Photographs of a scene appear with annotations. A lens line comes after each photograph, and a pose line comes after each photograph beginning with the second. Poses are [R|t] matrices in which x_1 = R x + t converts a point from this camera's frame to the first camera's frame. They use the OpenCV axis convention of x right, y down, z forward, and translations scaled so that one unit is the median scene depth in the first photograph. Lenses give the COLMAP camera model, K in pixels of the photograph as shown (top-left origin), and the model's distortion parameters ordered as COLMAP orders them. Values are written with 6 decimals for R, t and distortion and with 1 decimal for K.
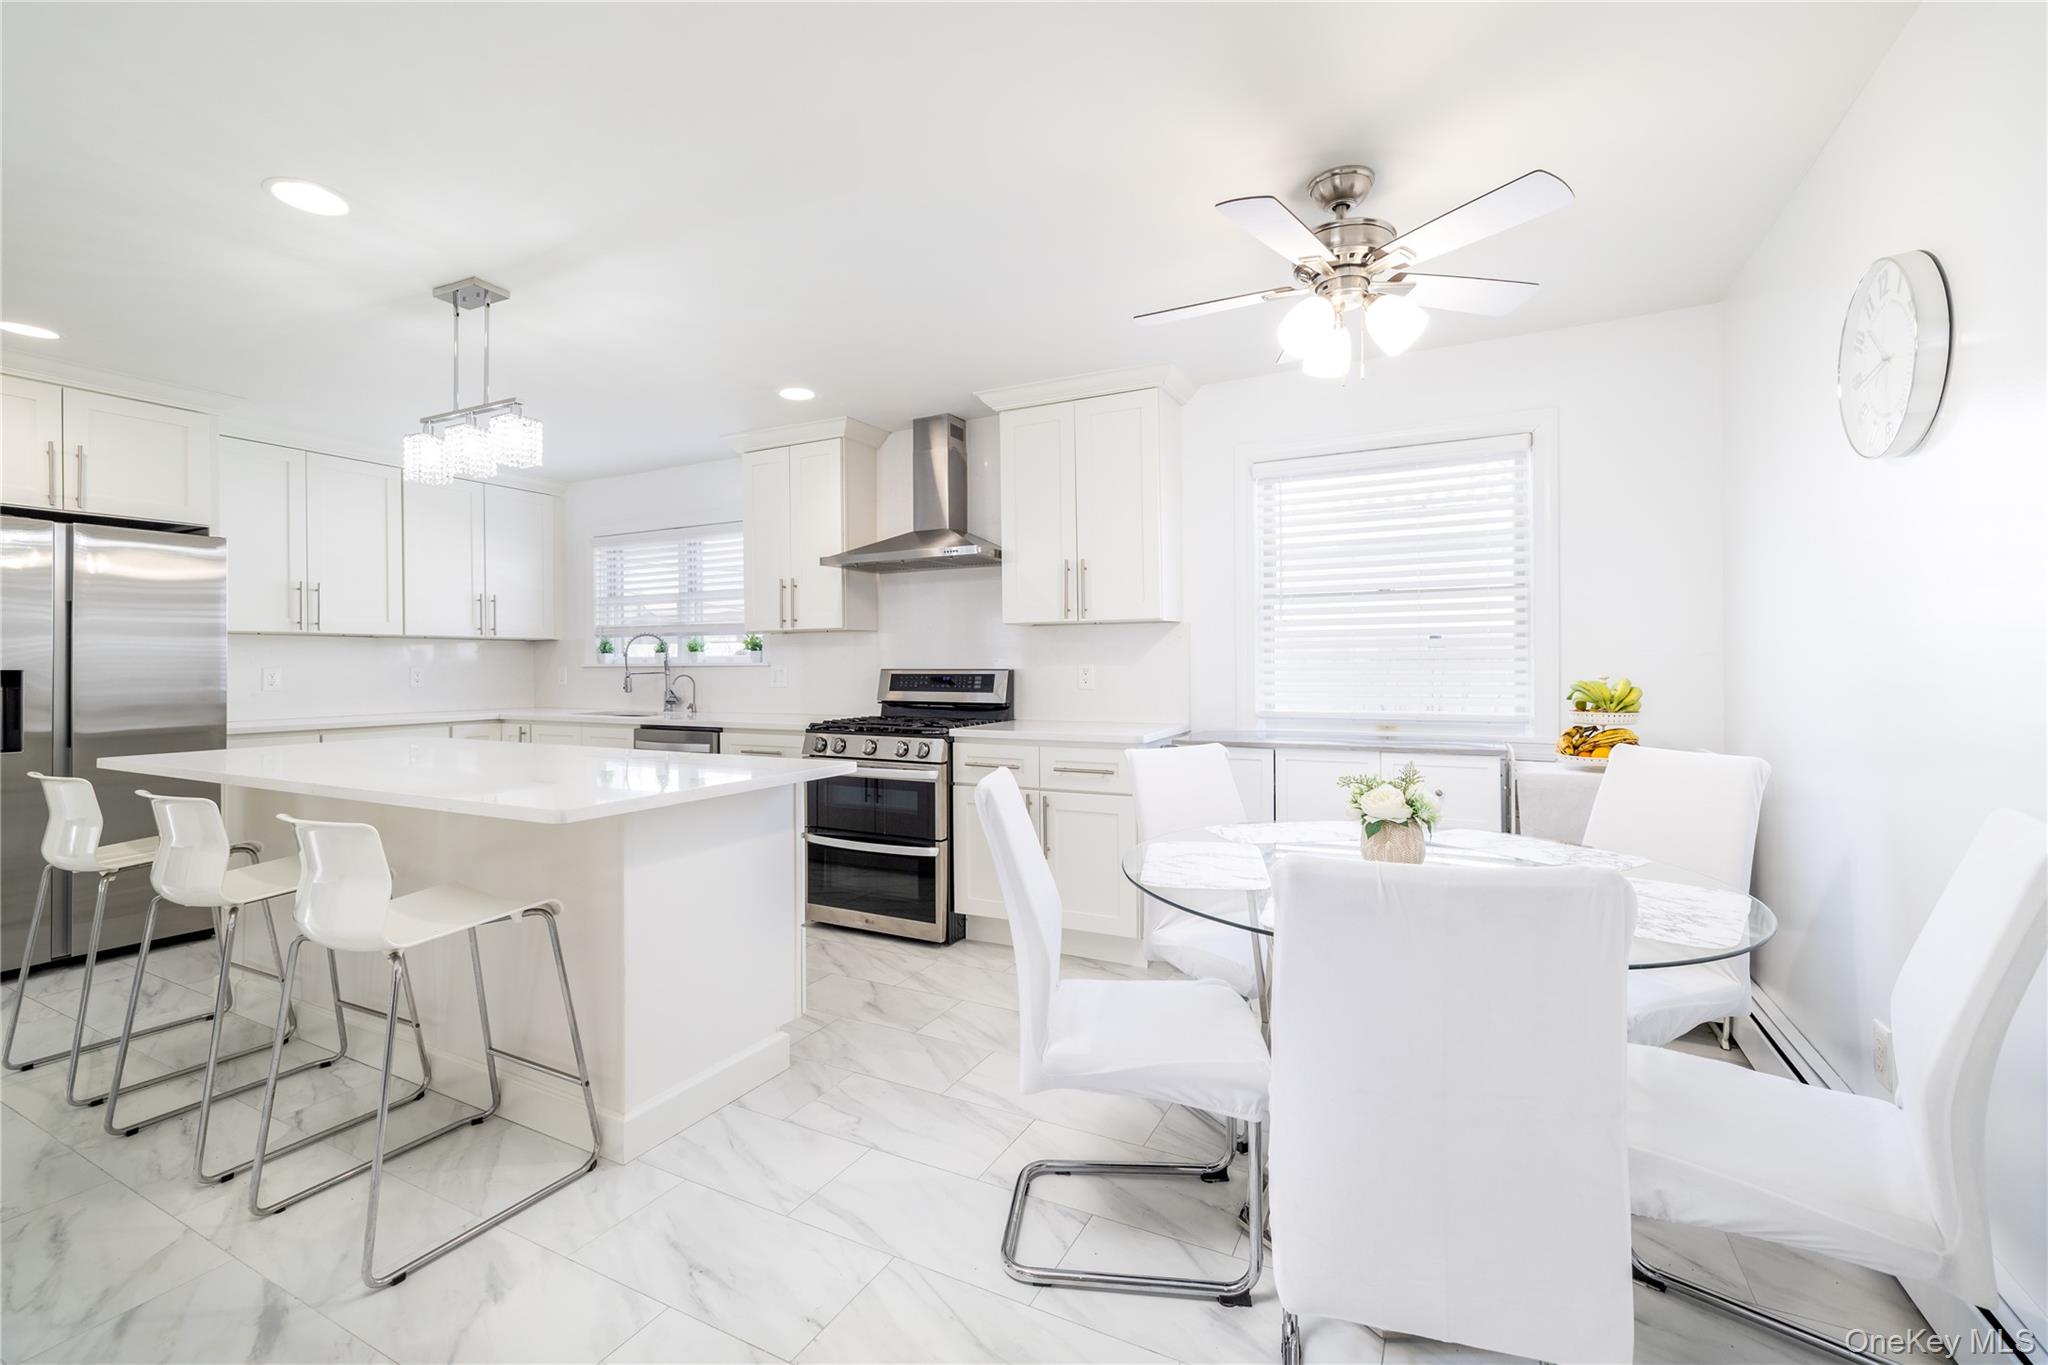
lens RADIAL K [[869.8, 0, 1018.6], [0, 869.8, 664.7], [0, 0, 1]] dist [-0.000442, 0.000230]
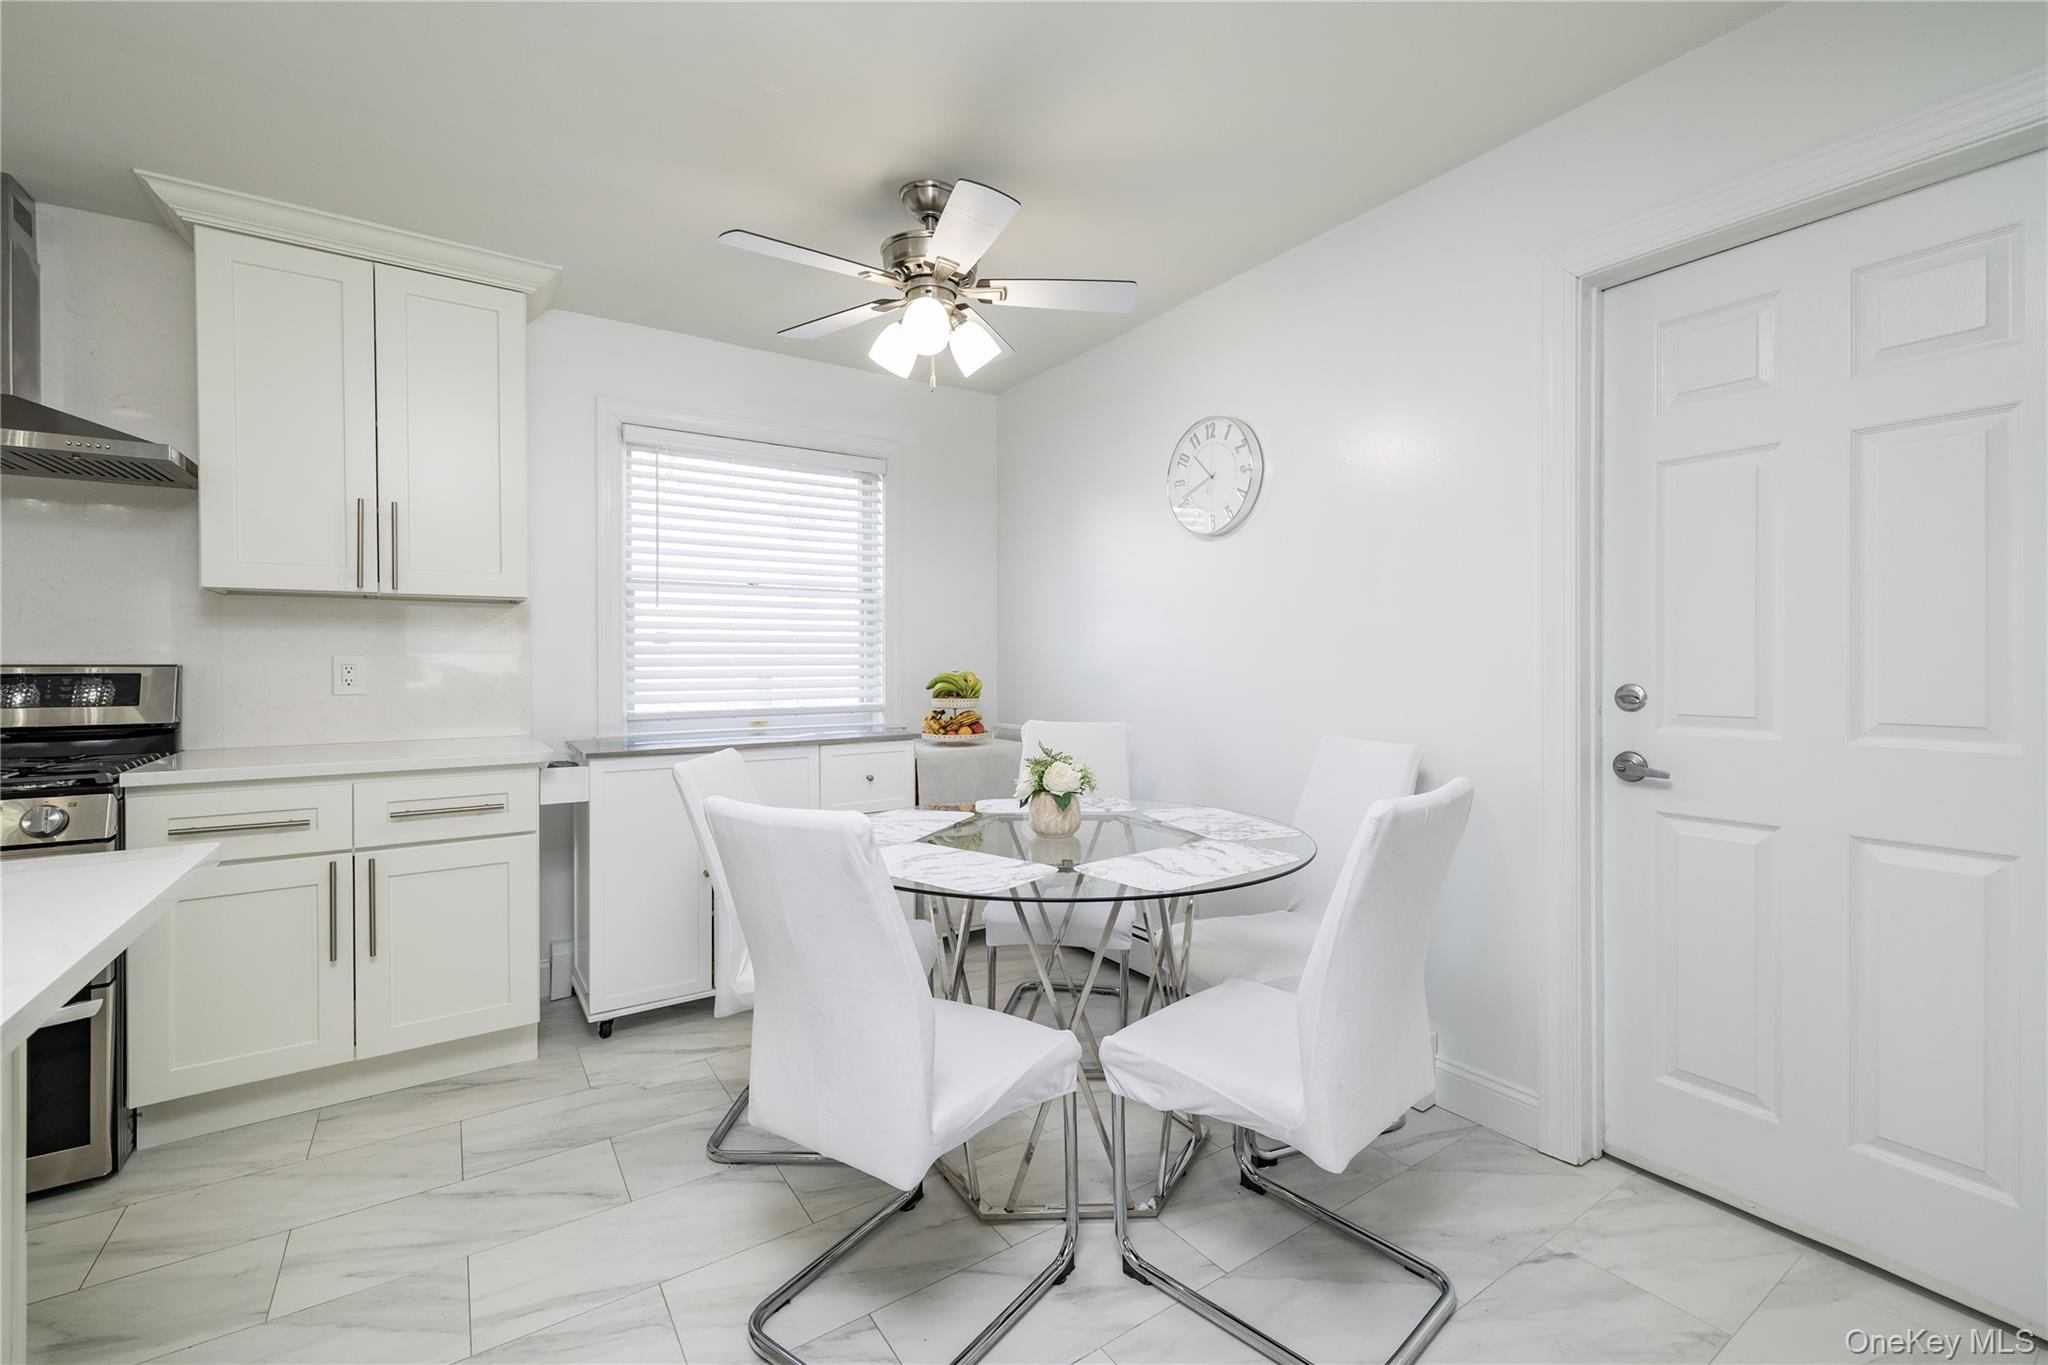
lens RADIAL K [[866.6, 0, 1051.7], [0, 866.6, 665.5], [0, 0, 1]] dist [0.000091, 0.000065]
pose [[0.461804, -0.000372, 0.886982, -0.250019], [-0.001215, 0.999999, 0.001052, 0.004163], [-0.886981, -0.001563, 0.461803, 0.202336]]
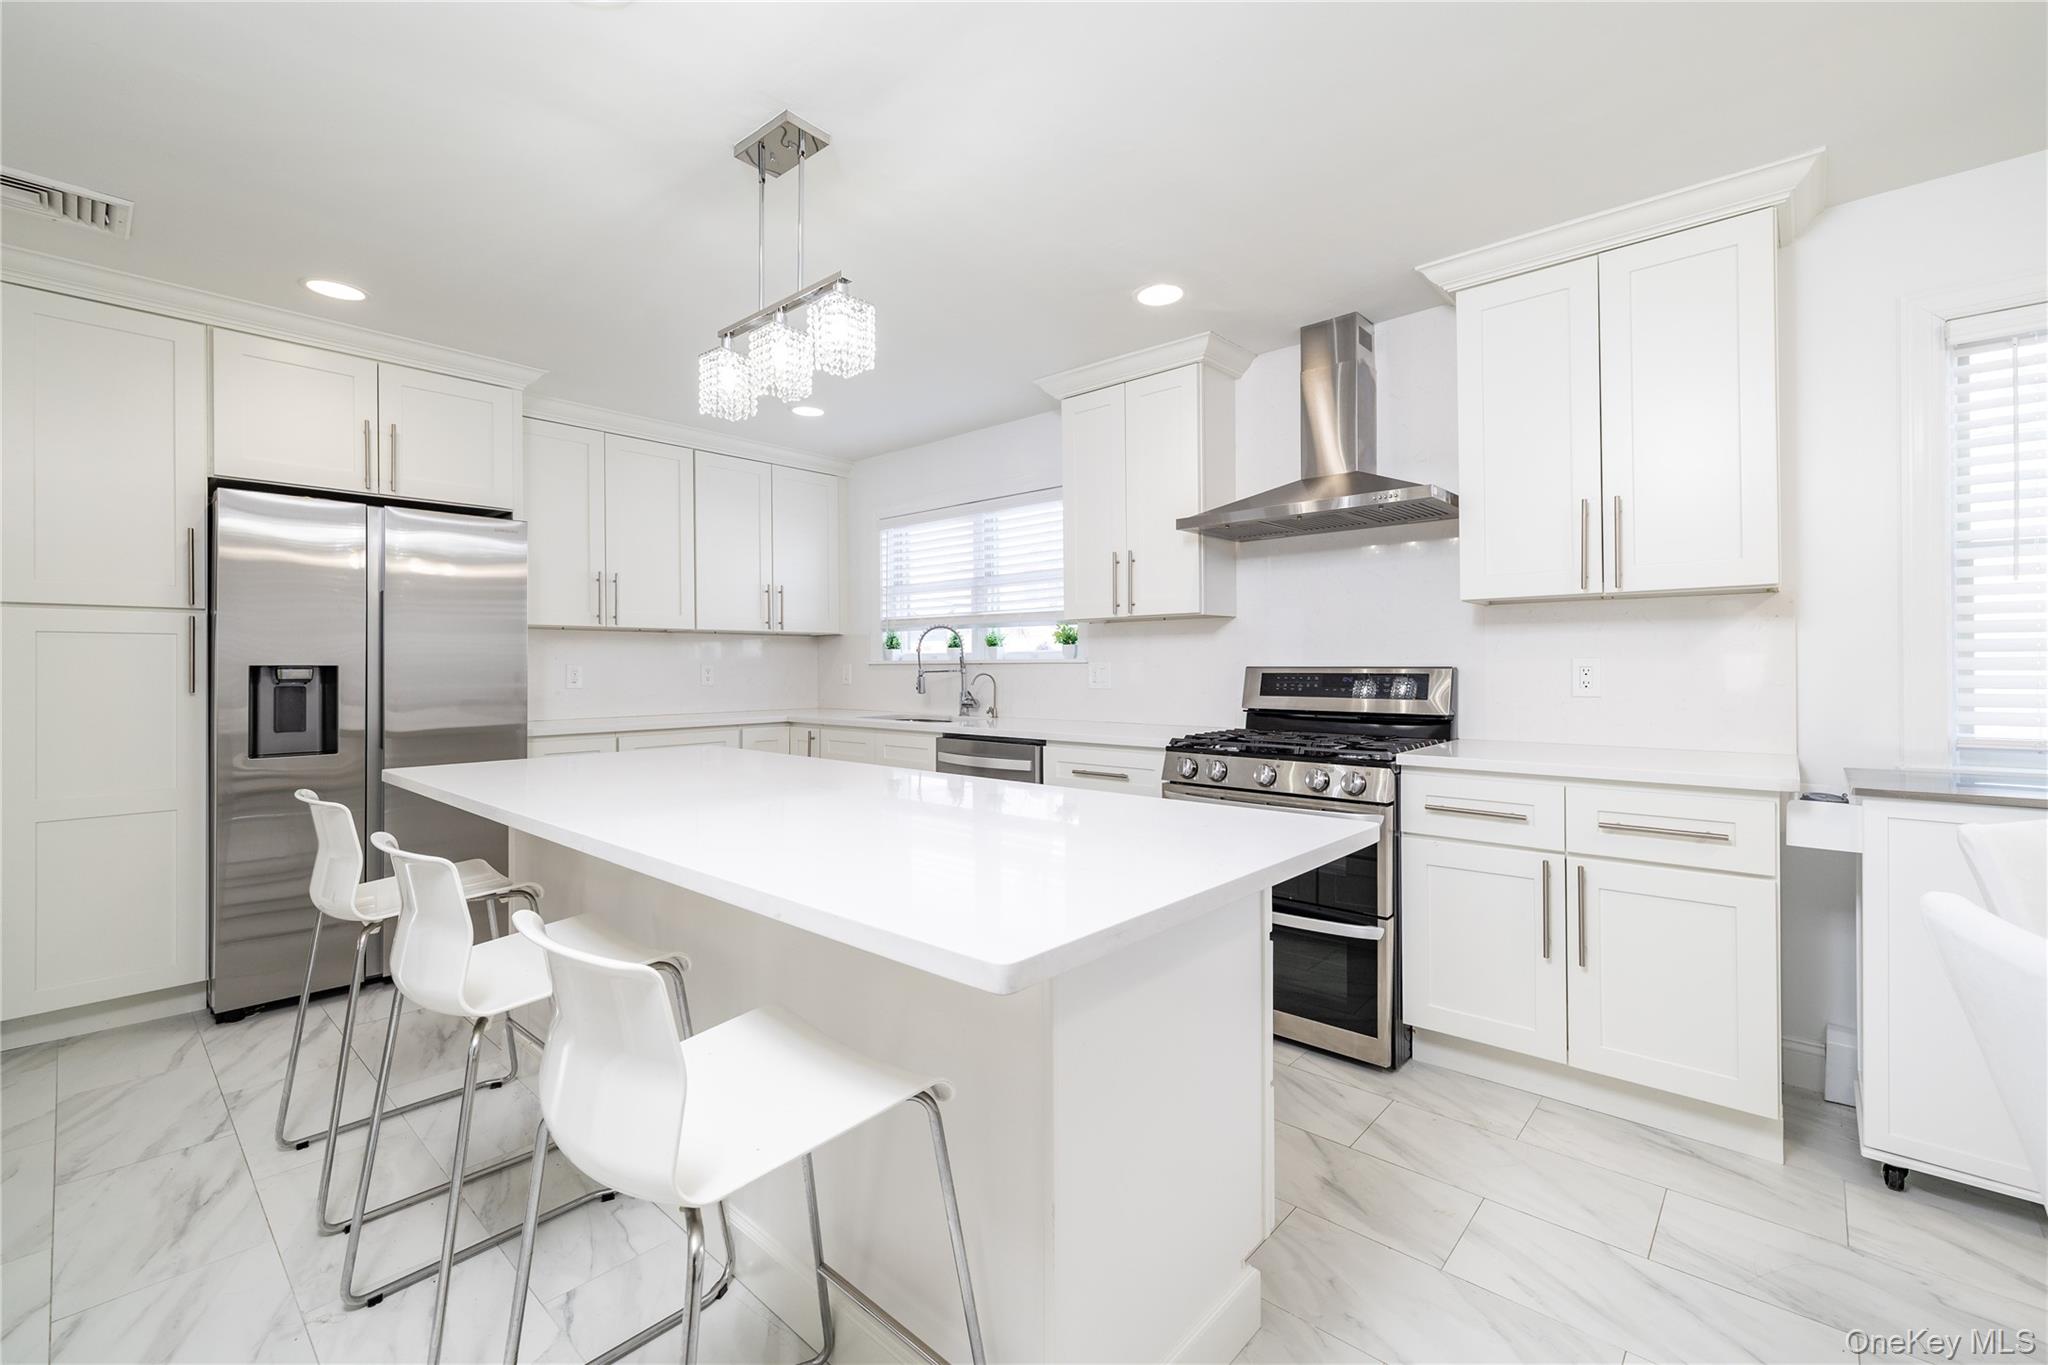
lens RADIAL K [[869.8, 0, 1018.6], [0, 869.8, 664.7], [0, 0, 1]] dist [-0.000442, 0.000230]
pose [[0.967276, 0.000977, -0.253725, -0.166095], [-0.000913, 1.000000, 0.000370, 0.003456], [0.253725, -0.000126, 0.967276, 0.228409]]
